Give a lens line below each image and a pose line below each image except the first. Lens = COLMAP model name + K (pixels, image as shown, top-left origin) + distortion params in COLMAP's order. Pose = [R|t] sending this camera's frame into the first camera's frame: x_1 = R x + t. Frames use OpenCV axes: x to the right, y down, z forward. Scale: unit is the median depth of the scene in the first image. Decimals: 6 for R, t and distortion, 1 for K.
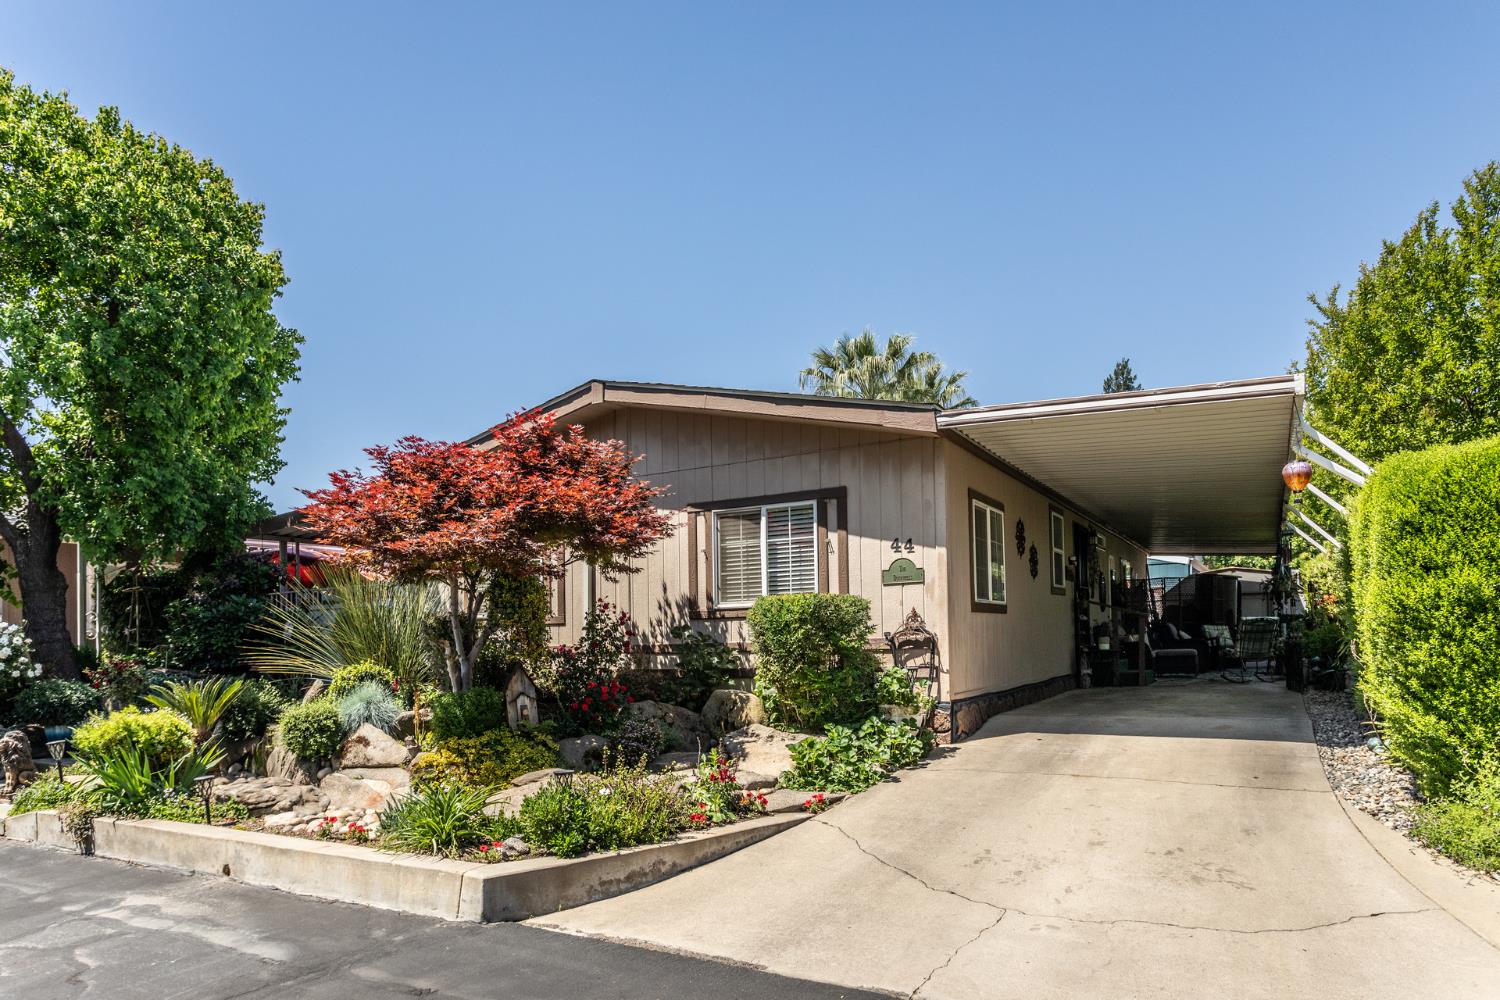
lens RADIAL K [[939.4, 0, 744.3], [0, 939.4, 630.4], [0, 0, 1]] dist [0.006577, -0.007712]
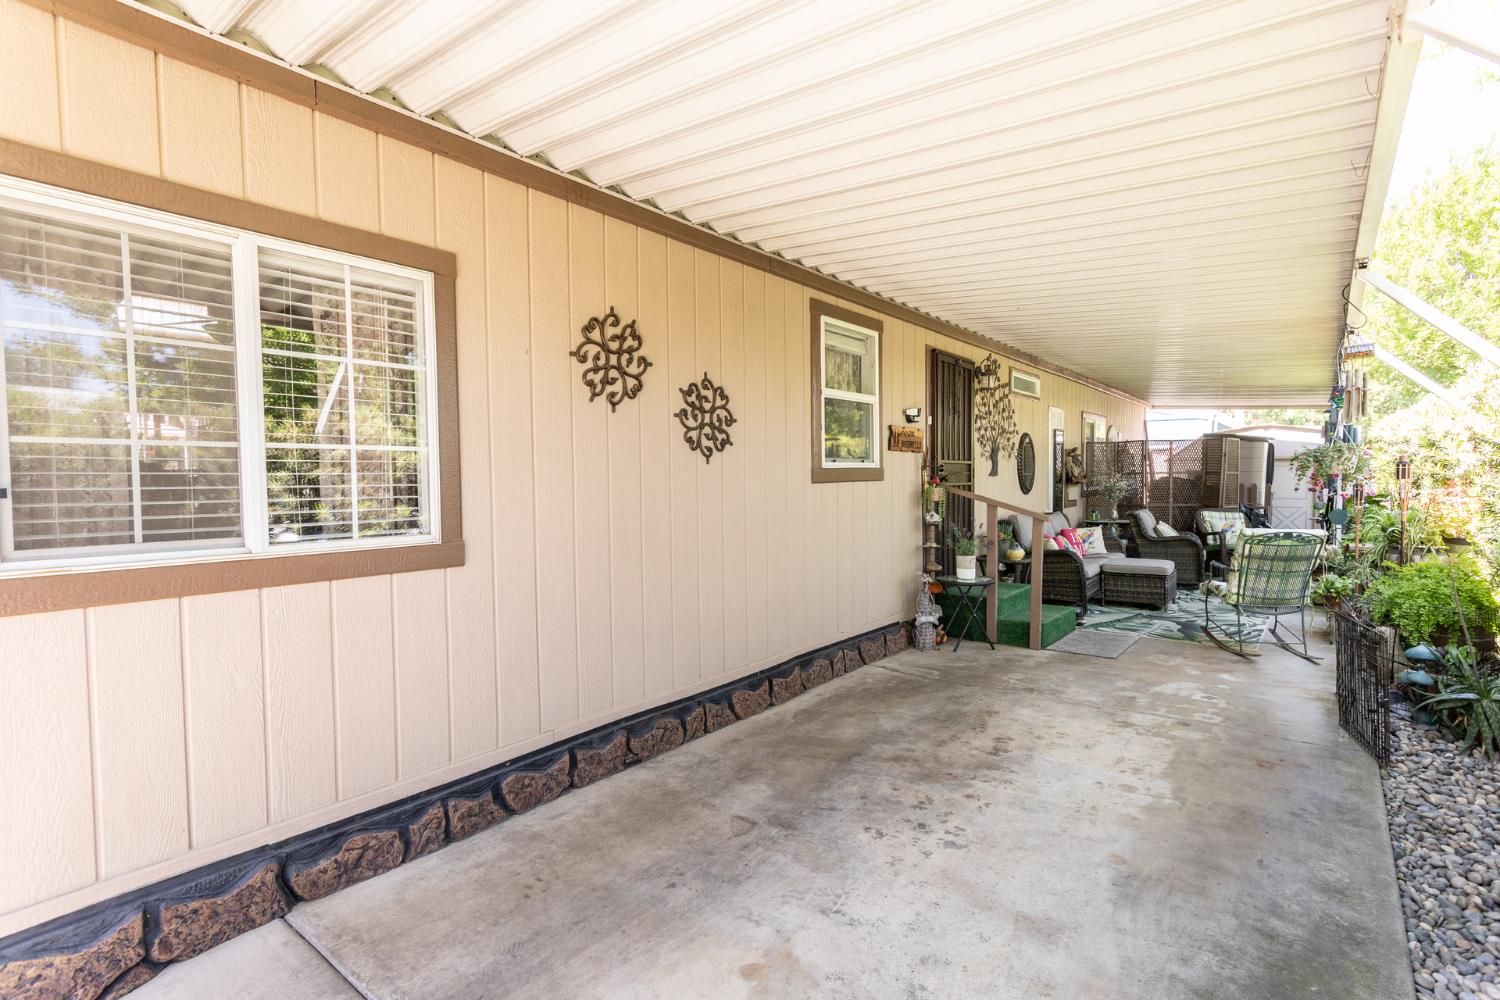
lens RADIAL K [[699.5, 0, 757.4], [0, 699.5, 509.4], [0, 0, 1]] dist [0.003788, 0.002363]
pose [[0.985604, 0.021060, -0.167756, 0.517172], [-0.011148, 0.998148, 0.059809, -0.067207], [0.168705, -0.057078, 0.984013, 0.906922]]
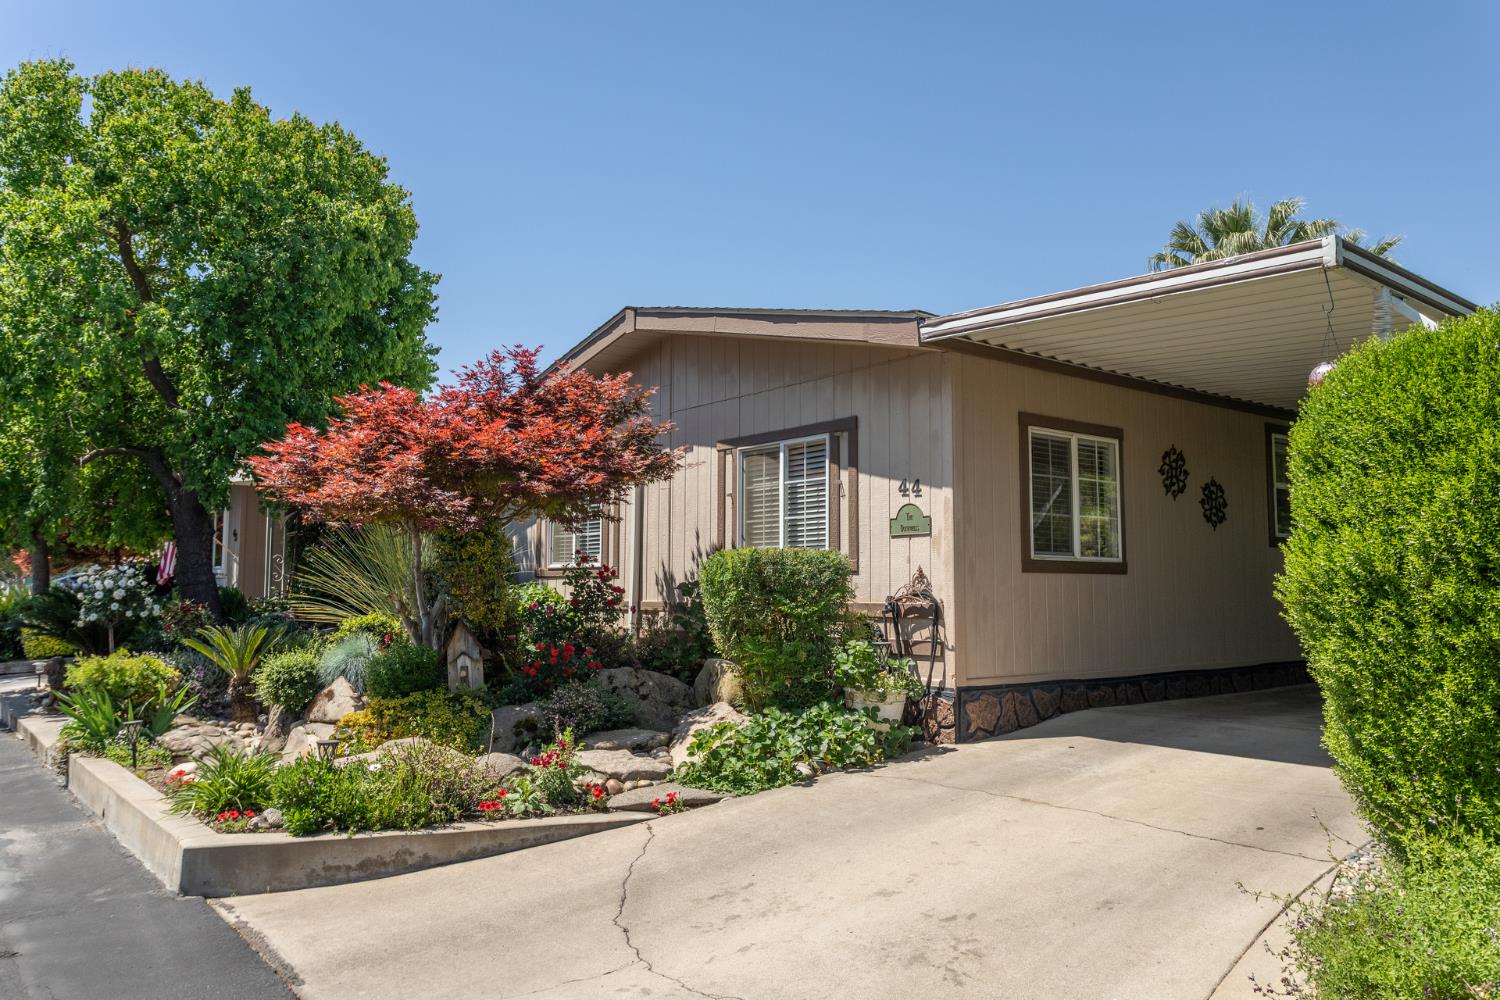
lens RADIAL K [[1101.4, 0, 747.6], [0, 1101.4, 506.6], [0, 0, 1]] dist [0.021050, -0.003966]
pose [[0.927578, -0.004209, -0.373607, 0.390925], [-0.019535, 0.998023, -0.059744, -0.015739], [0.373119, 0.062716, 0.925661, 0.083321]]
